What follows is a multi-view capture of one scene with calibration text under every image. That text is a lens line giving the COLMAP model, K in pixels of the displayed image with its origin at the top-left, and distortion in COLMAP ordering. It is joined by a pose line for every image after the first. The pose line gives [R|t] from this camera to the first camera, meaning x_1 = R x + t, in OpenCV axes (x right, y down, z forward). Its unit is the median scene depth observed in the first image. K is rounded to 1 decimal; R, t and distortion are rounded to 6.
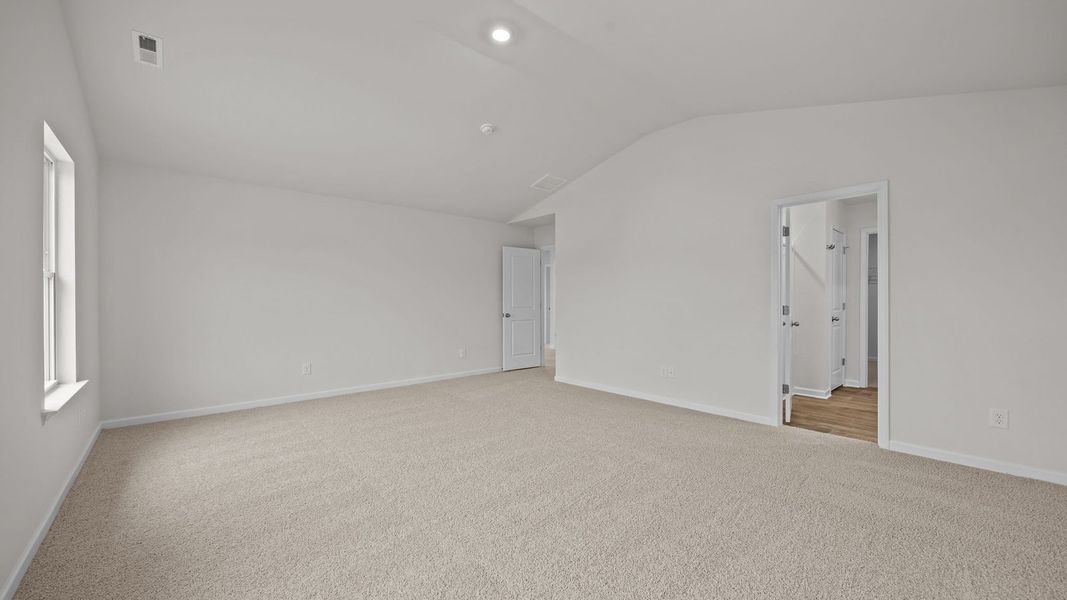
lens RADIAL K [[412.2, 0, 534.8], [0, 412.2, 298.0], [0, 0, 1]] dist [0.002121, 0.000006]
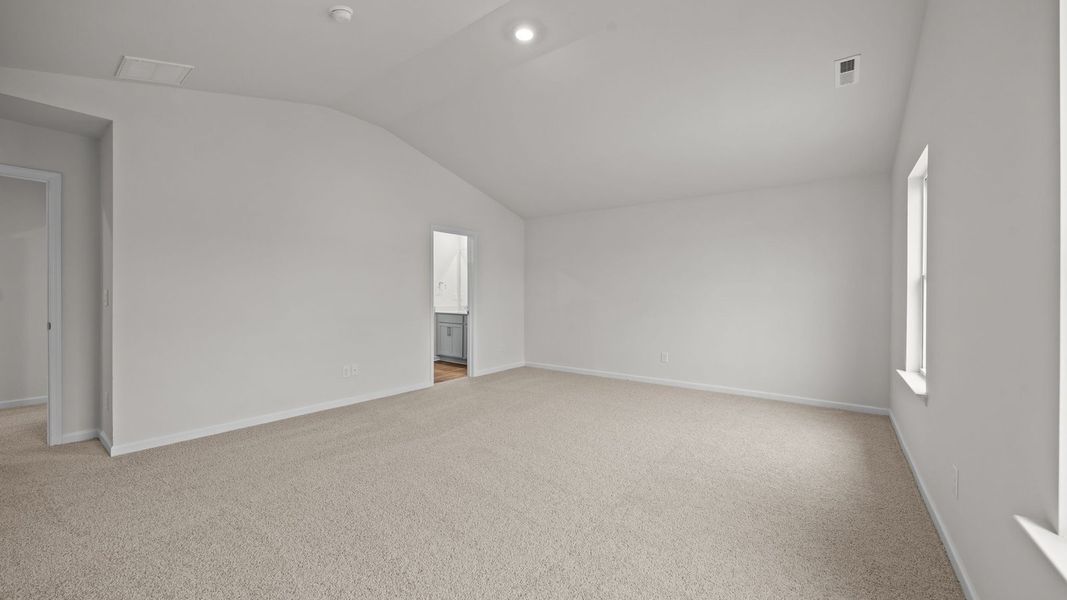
lens RADIAL K [[412.2, 0, 534.8], [0, 412.2, 298.0], [0, 0, 1]] dist [0.002121, 0.000006]
pose [[-0.196292, -0.005253, 0.980531, -0.819193], [-0.011166, 0.999933, 0.003122, 0.002189], [-0.980482, -0.010335, -0.196338, 0.901014]]
